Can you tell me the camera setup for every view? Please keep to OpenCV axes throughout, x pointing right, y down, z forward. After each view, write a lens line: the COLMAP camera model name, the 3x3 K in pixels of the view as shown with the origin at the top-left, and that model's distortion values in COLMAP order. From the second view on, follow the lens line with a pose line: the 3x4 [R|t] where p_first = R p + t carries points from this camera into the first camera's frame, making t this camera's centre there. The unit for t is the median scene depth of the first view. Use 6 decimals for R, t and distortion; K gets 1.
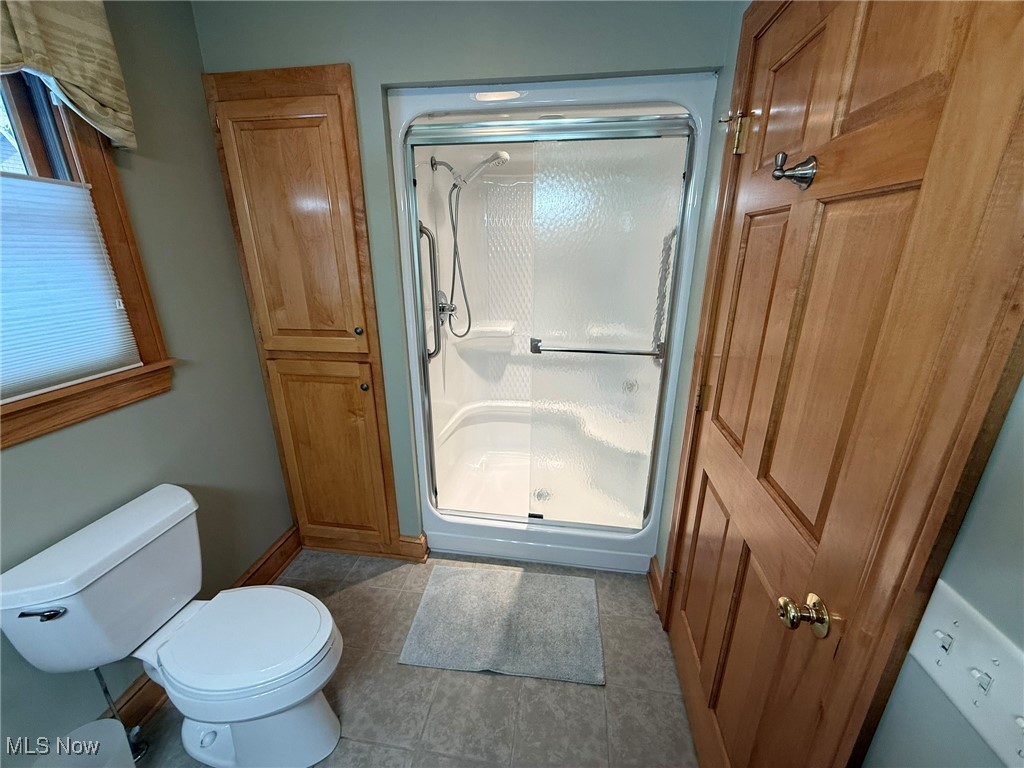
lens RADIAL K [[404.6, 0, 513.0], [0, 404.6, 383.3], [0, 0, 1]] dist [-0.000071, -0.000126]
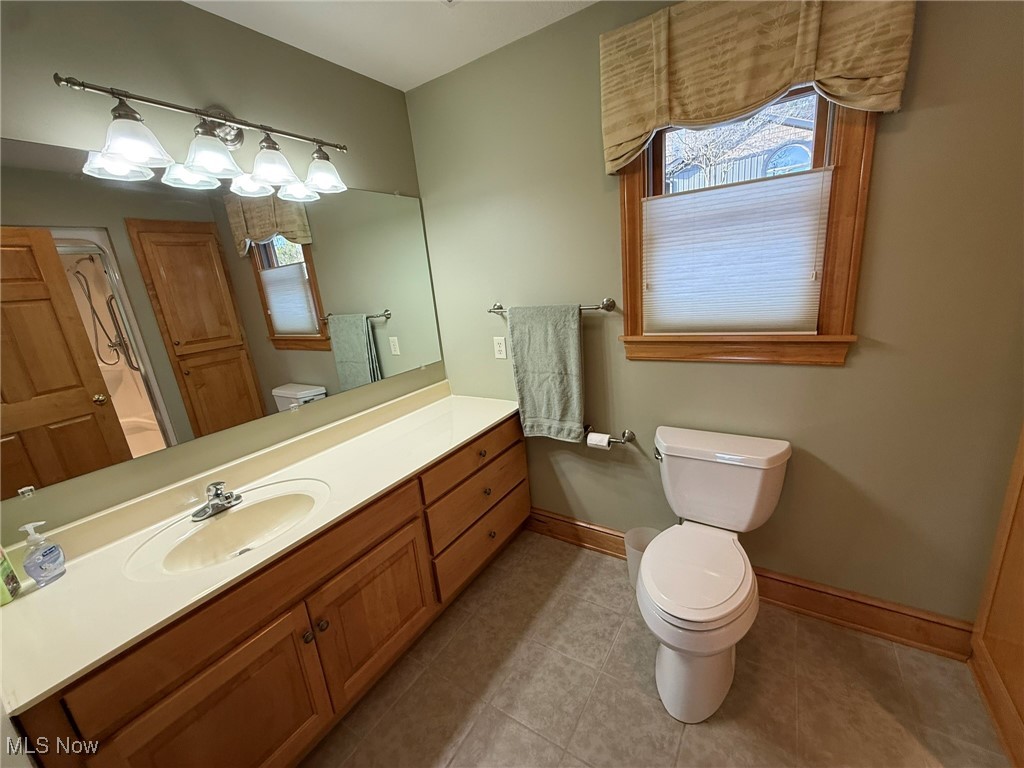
lens RADIAL K [[404.6, 0, 514.3], [0, 404.6, 384.3], [0, 0, 1]] dist [-0.000071, -0.000126]
pose [[-0.419671, 0.268614, -0.867019, 0.387950], [-0.194412, 0.906439, 0.374930, -0.170869], [0.886612, 0.325907, -0.328184, 0.687261]]
